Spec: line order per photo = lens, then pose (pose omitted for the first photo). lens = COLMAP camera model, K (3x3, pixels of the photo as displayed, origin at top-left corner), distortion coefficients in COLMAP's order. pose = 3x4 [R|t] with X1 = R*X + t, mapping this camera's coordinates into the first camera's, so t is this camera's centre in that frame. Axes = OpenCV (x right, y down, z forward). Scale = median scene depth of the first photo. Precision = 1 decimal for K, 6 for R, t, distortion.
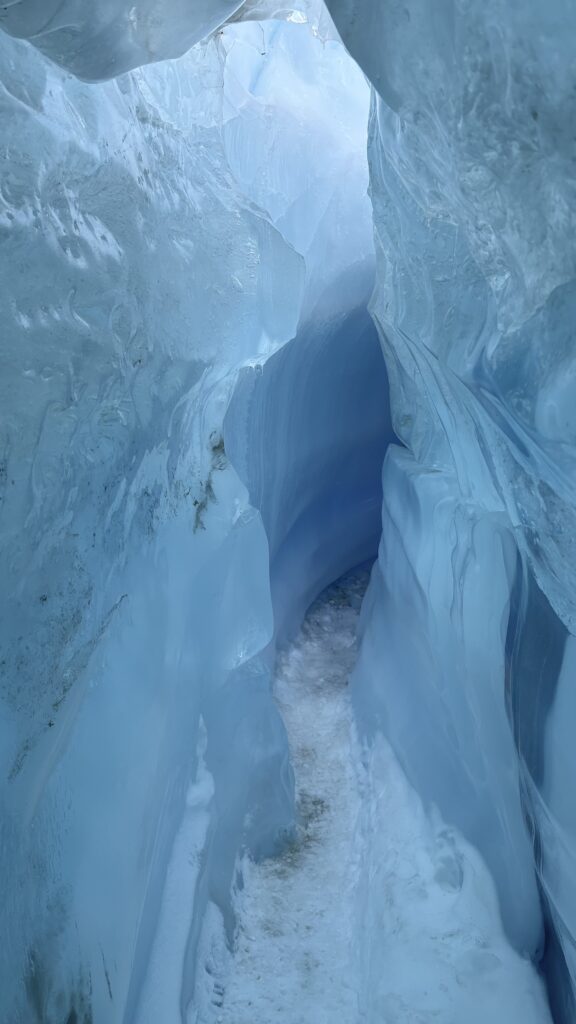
lens RADIAL K [[798.9, 0, 288.1], [0, 798.9, 510.6], [0, 0, 1]] dist [-0.010514, -0.000194]
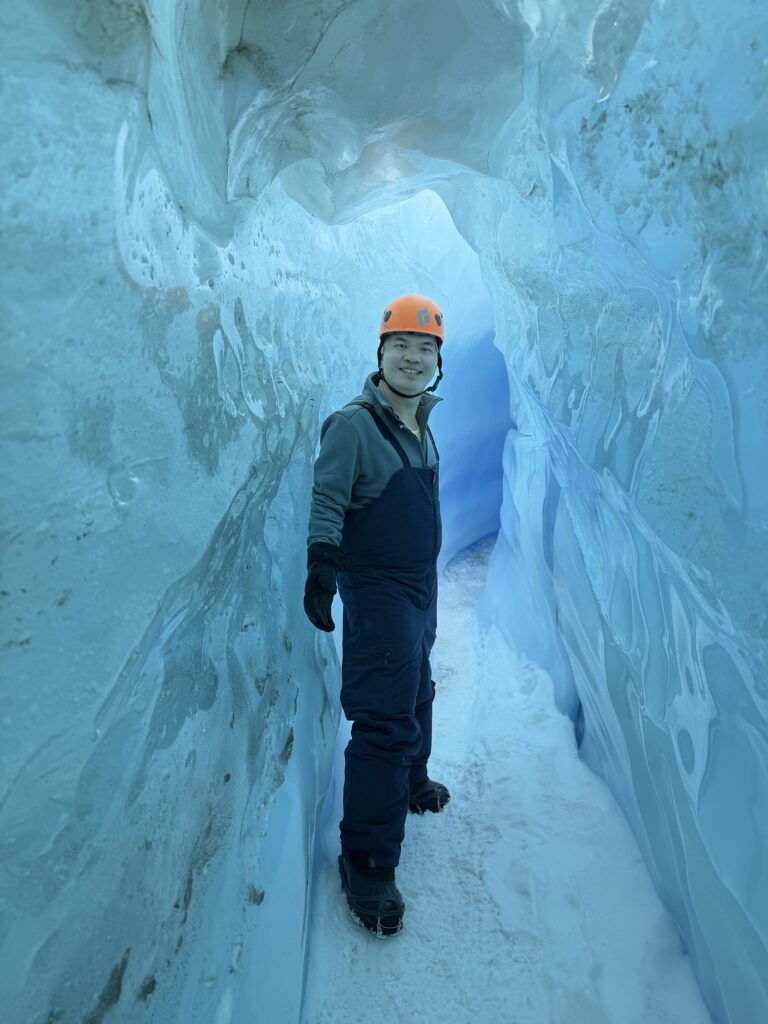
lens RADIAL K [[714.1, 0, 384.4], [0, 714.1, 513.5], [0, 0, 1]] dist [0.005656, 0.000333]
pose [[0.996936, 0.028370, -0.072897, 0.006829], [-0.027874, 0.999581, 0.007810, 0.081481], [0.073088, -0.005754, 0.997309, -0.347932]]
